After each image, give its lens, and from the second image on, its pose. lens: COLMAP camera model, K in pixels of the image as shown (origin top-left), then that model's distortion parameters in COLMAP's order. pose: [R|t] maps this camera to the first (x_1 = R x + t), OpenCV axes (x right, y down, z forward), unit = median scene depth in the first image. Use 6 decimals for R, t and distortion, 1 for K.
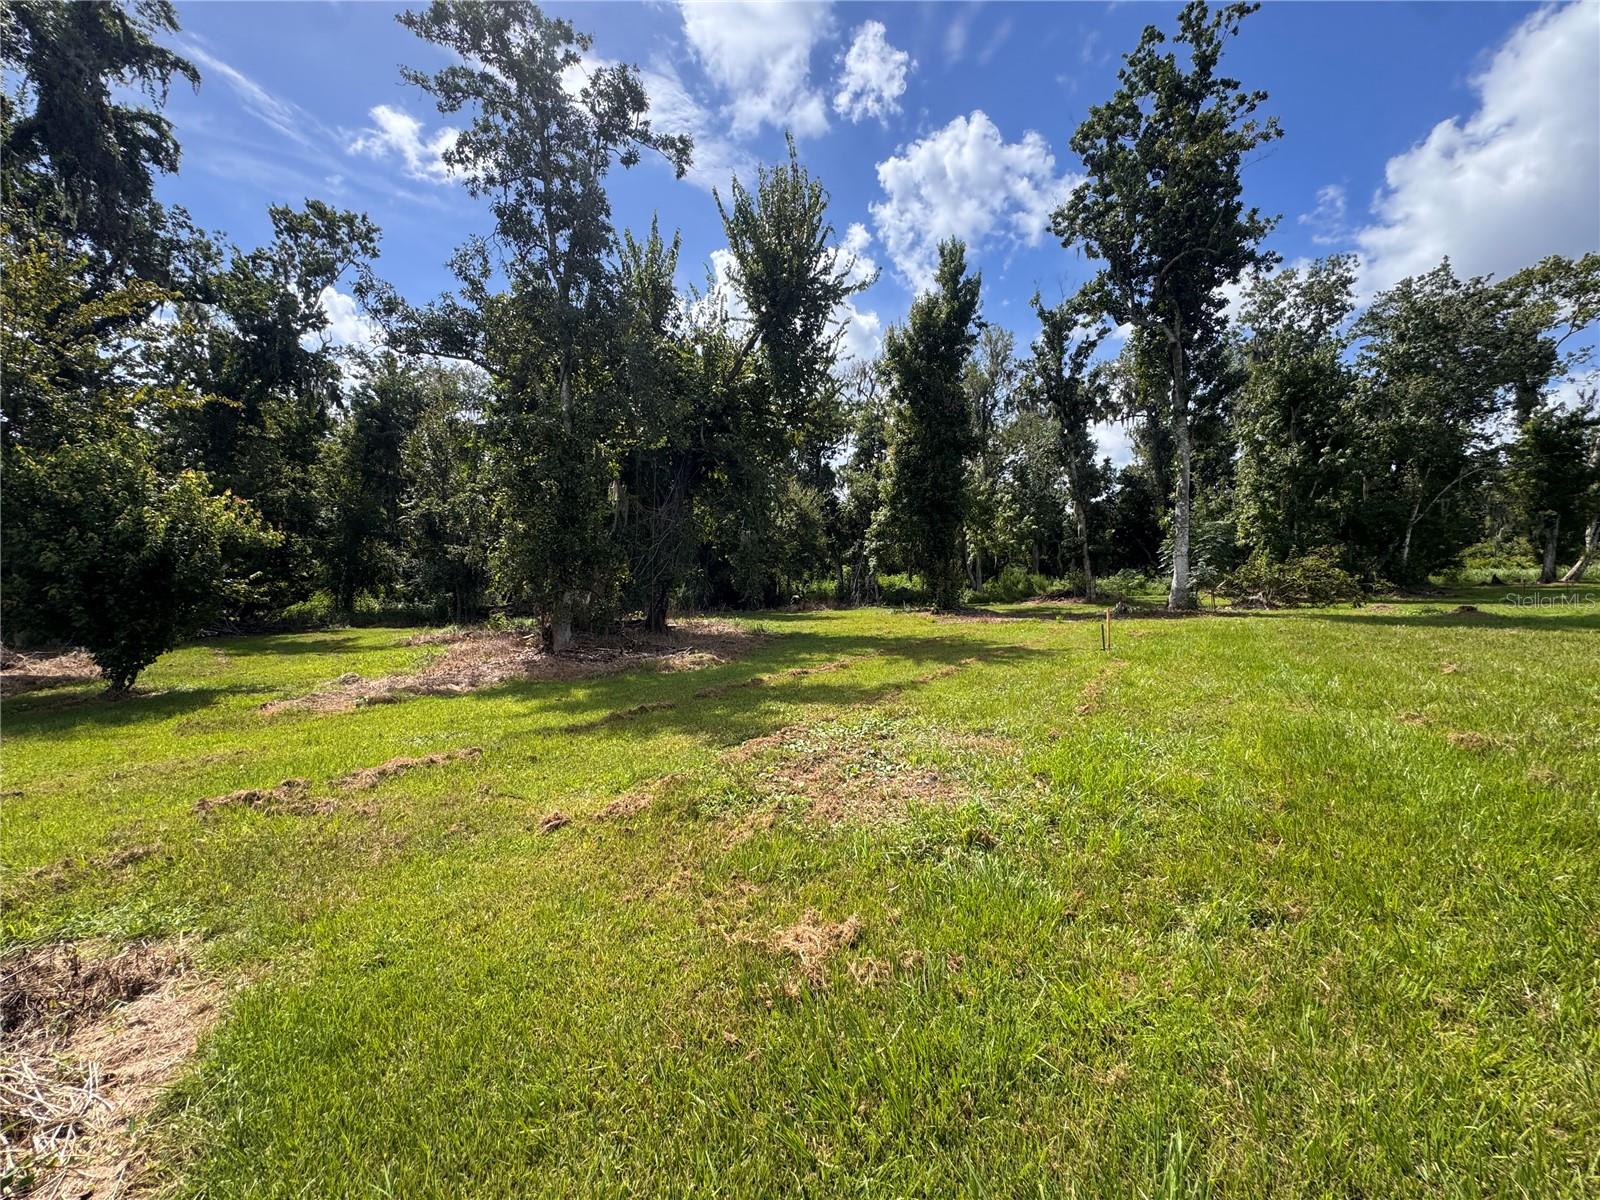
lens RADIAL K [[641.4, 0, 795.7], [0, 641.4, 604.8], [0, 0, 1]] dist [-0.000252, 0.000123]
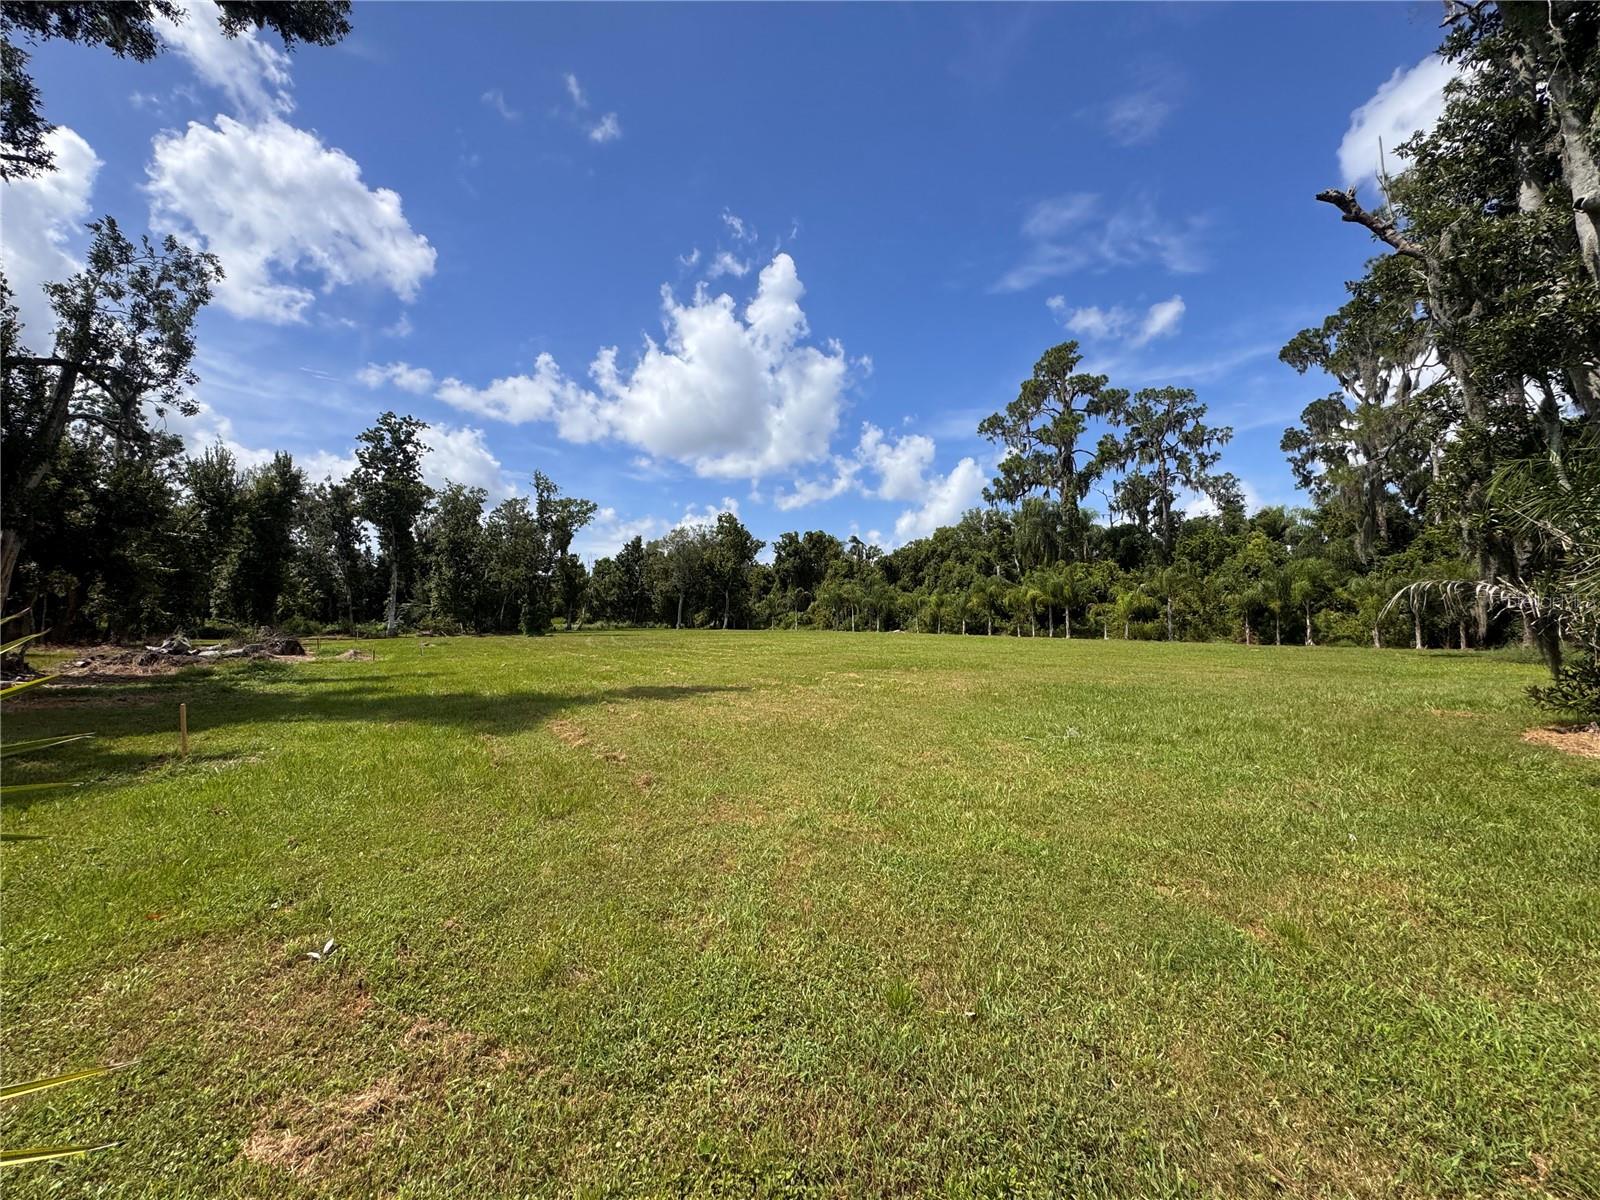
lens RADIAL K [[641.4, 0, 807.8], [0, 641.4, 591.0], [0, 0, 1]] dist [-0.000252, 0.000123]
pose [[0.510717, 0.070388, 0.856863, -0.542989], [0.014219, 0.995815, -0.090278, 0.059575], [-0.859631, 0.058290, 0.507579, -1.259026]]
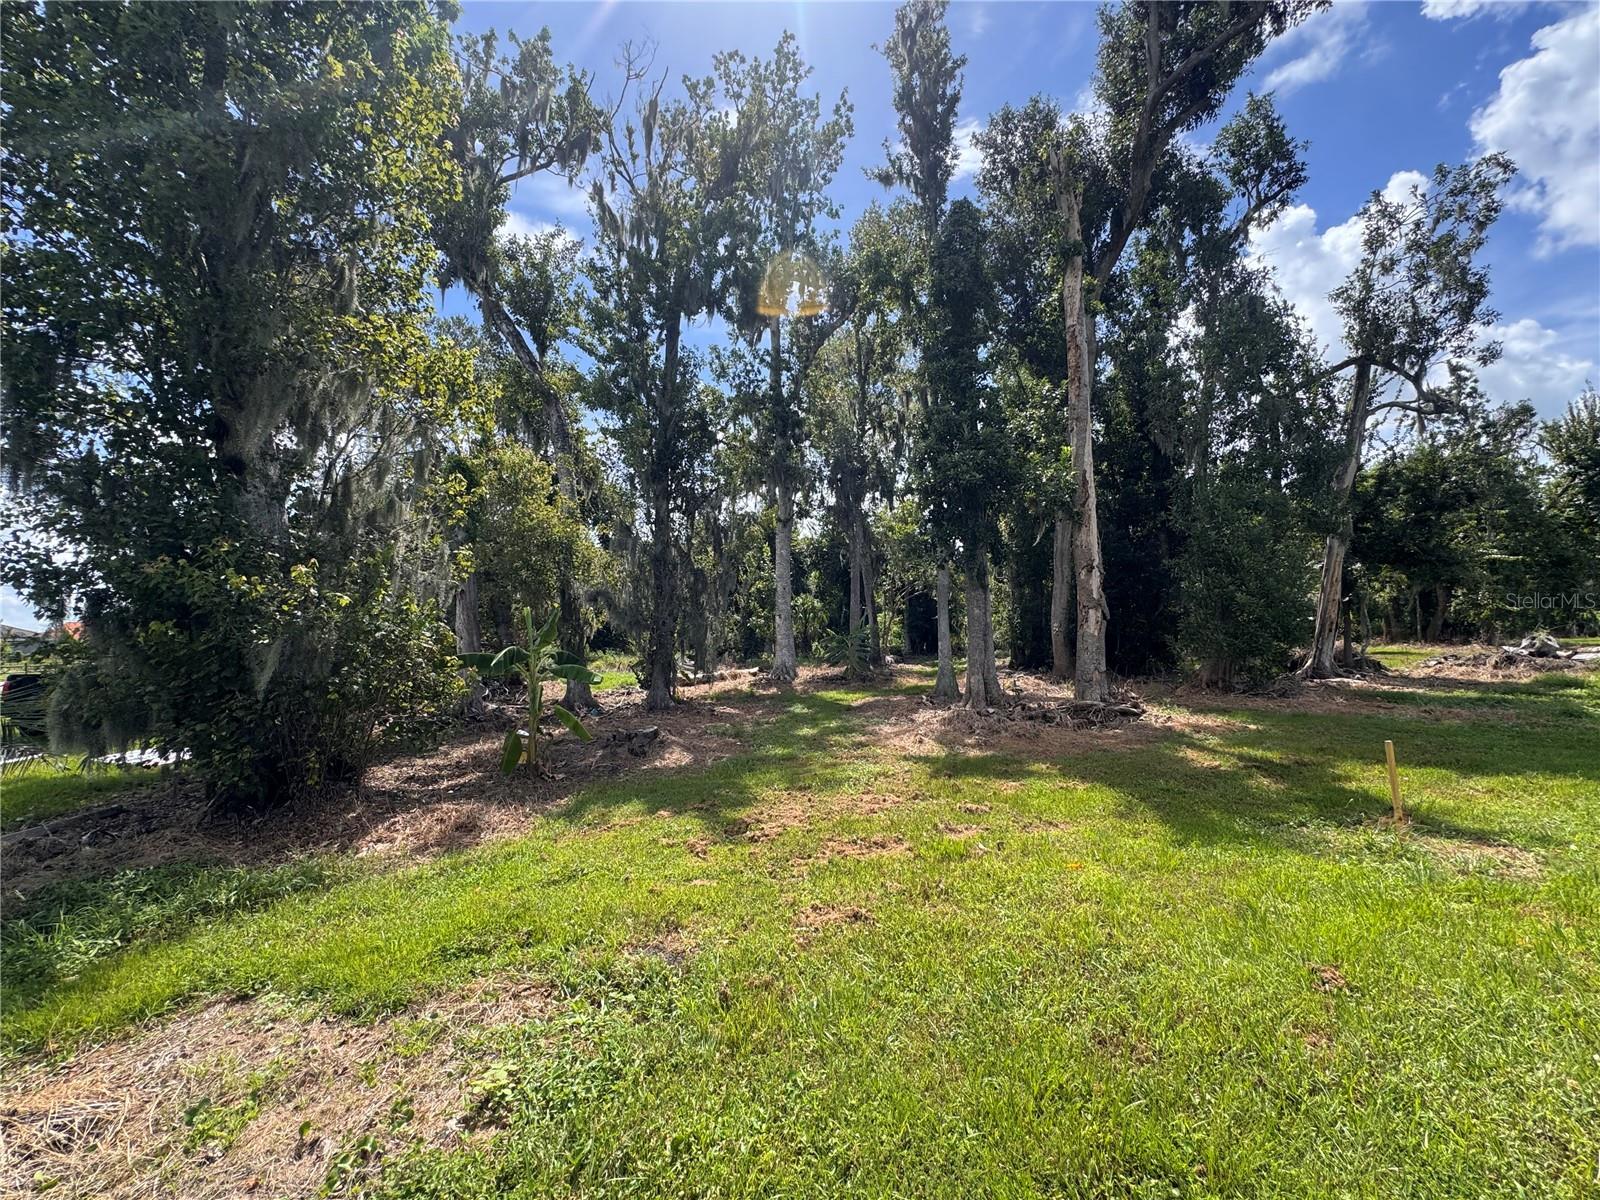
lens RADIAL K [[641.4, 0, 793.1], [0, 641.4, 592.8], [0, 0, 1]] dist [-0.000252, 0.000123]
pose [[0.802504, -0.037063, -0.595495, -0.476386], [-0.015072, 0.996491, -0.082332, 0.055802], [0.596457, 0.075047, 0.799129, -1.152872]]
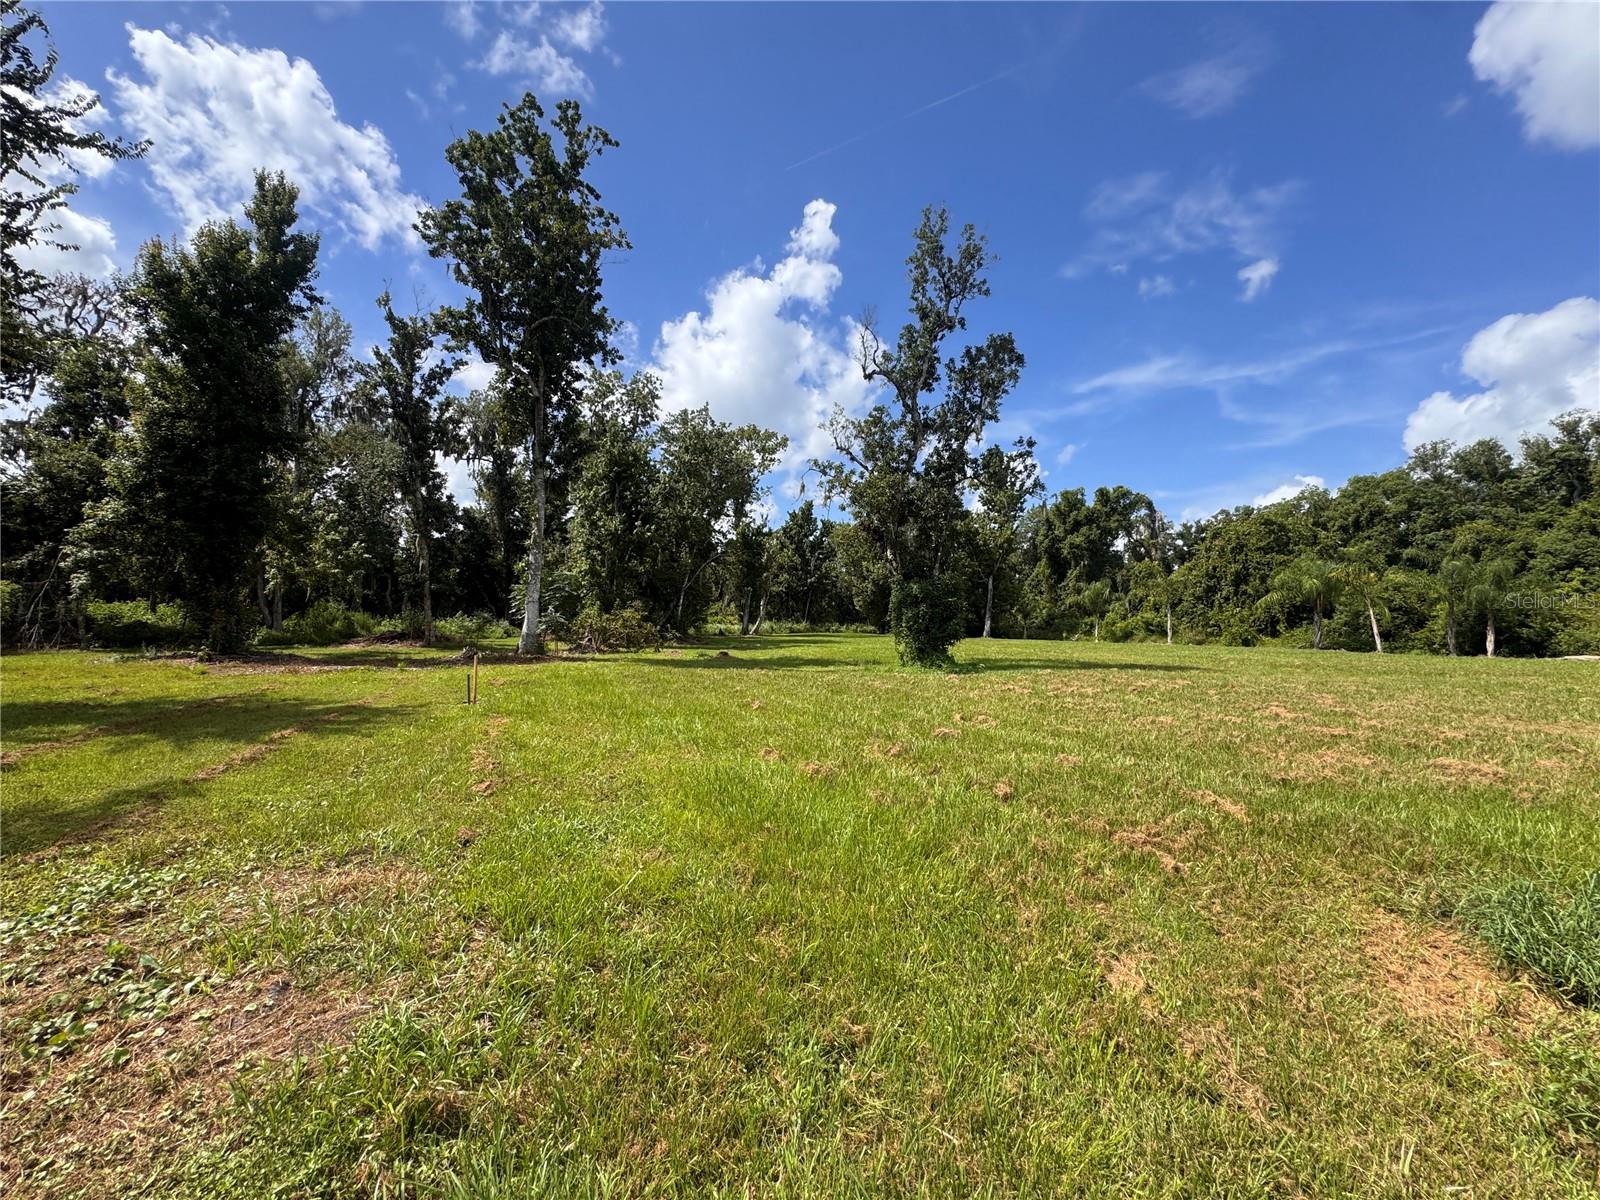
lens RADIAL K [[641.4, 0, 803.1], [0, 641.4, 600.1], [0, 0, 1]] dist [-0.000252, 0.000123]
pose [[0.560791, 0.065538, 0.825359, -0.002004], [-0.006510, 0.997180, -0.074759, -0.004346], [-0.827932, 0.036551, 0.559637, 0.049727]]
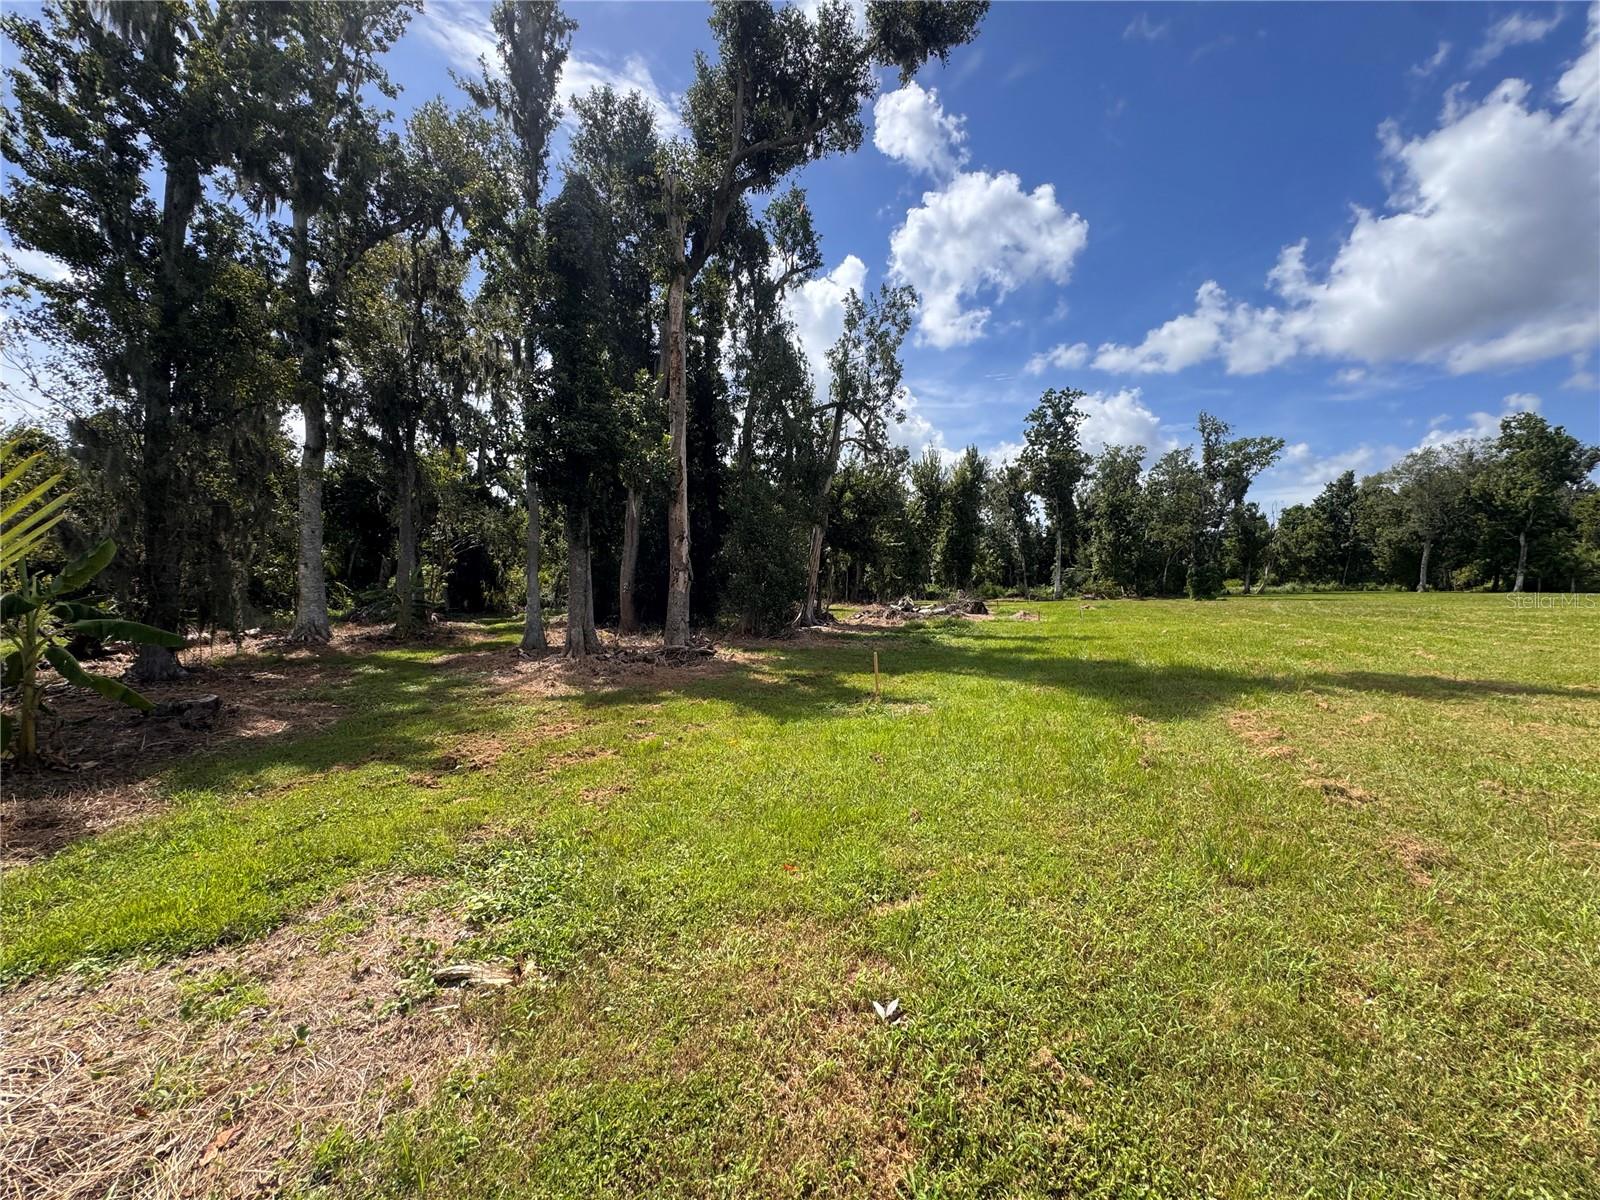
lens RADIAL K [[641.4, 0, 795.7], [0, 641.4, 591.3], [0, 0, 1]] dist [-0.000252, 0.000123]
pose [[0.997705, 0.018470, 0.065149, -0.505925], [-0.016403, 0.999350, -0.032108, 0.059318], [-0.065699, 0.030965, 0.997359, -1.211817]]
